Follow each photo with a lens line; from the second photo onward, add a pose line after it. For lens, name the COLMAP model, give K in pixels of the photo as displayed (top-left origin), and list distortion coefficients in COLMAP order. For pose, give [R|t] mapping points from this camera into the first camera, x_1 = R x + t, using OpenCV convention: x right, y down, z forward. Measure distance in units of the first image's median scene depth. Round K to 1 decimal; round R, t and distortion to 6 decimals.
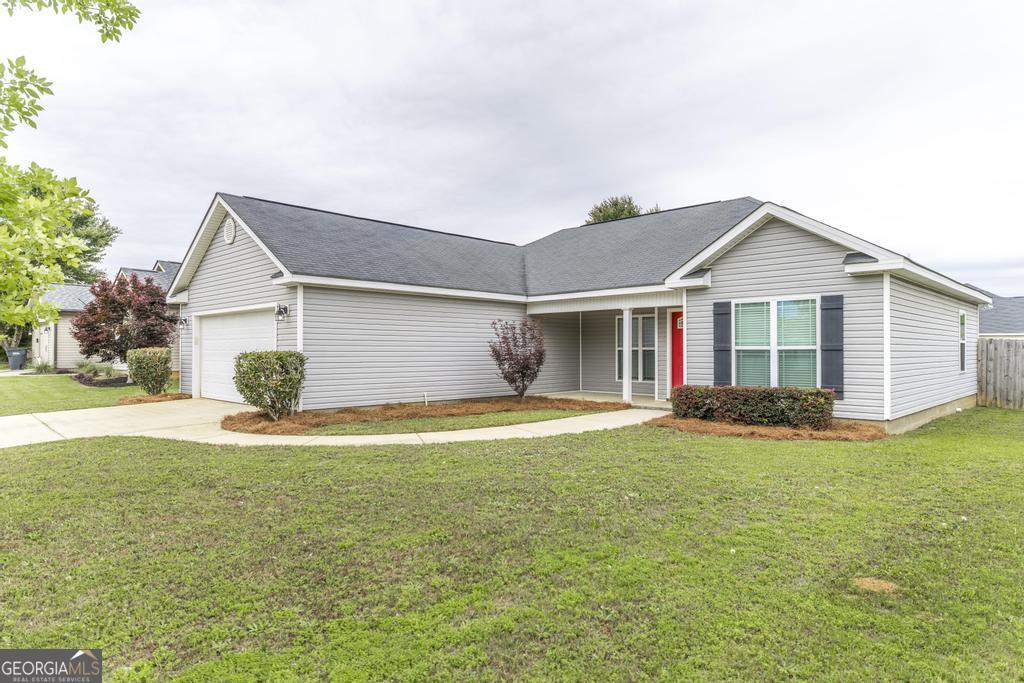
lens RADIAL K [[605.0, 0, 508.6], [0, 605.0, 342.5], [0, 0, 1]] dist [0.000868, -0.000923]
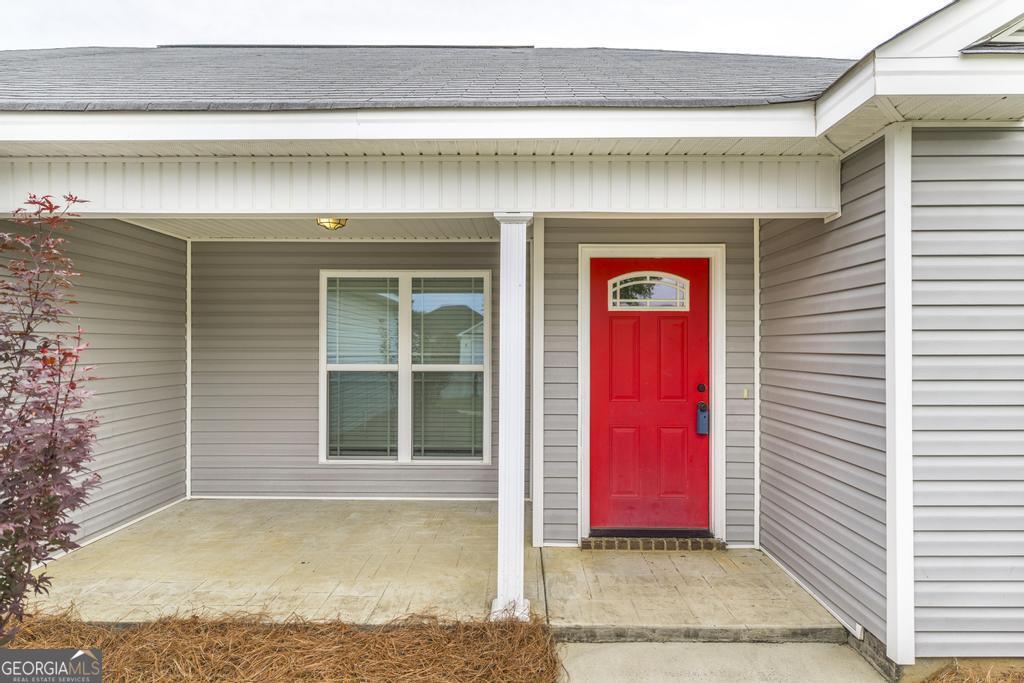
lens RADIAL K [[567.1, 0, 516.0], [0, 567.1, 344.3], [0, 0, 1]] dist [-0.005495, 0.000095]
pose [[0.717637, 0.000088, 0.696418, 0.046495], [-0.008185, 0.999932, 0.008308, -0.008995], [-0.696369, -0.011662, 0.717589, 0.963367]]
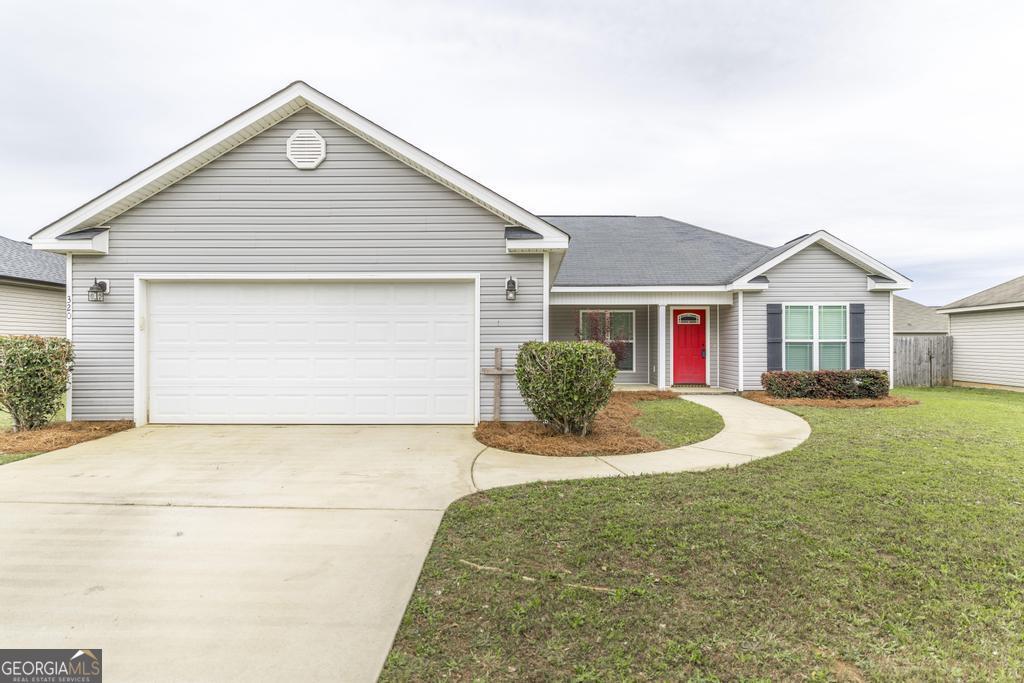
lens RADIAL K [[567.1, 0, 514.8], [0, 567.1, 339.7], [0, 0, 1]] dist [-0.005495, 0.000095]
pose [[0.731533, 0.007009, 0.681770, -0.804214], [-0.009075, 0.999959, -0.000543, 0.011894], [-0.681746, -0.005790, 0.731566, 0.493217]]
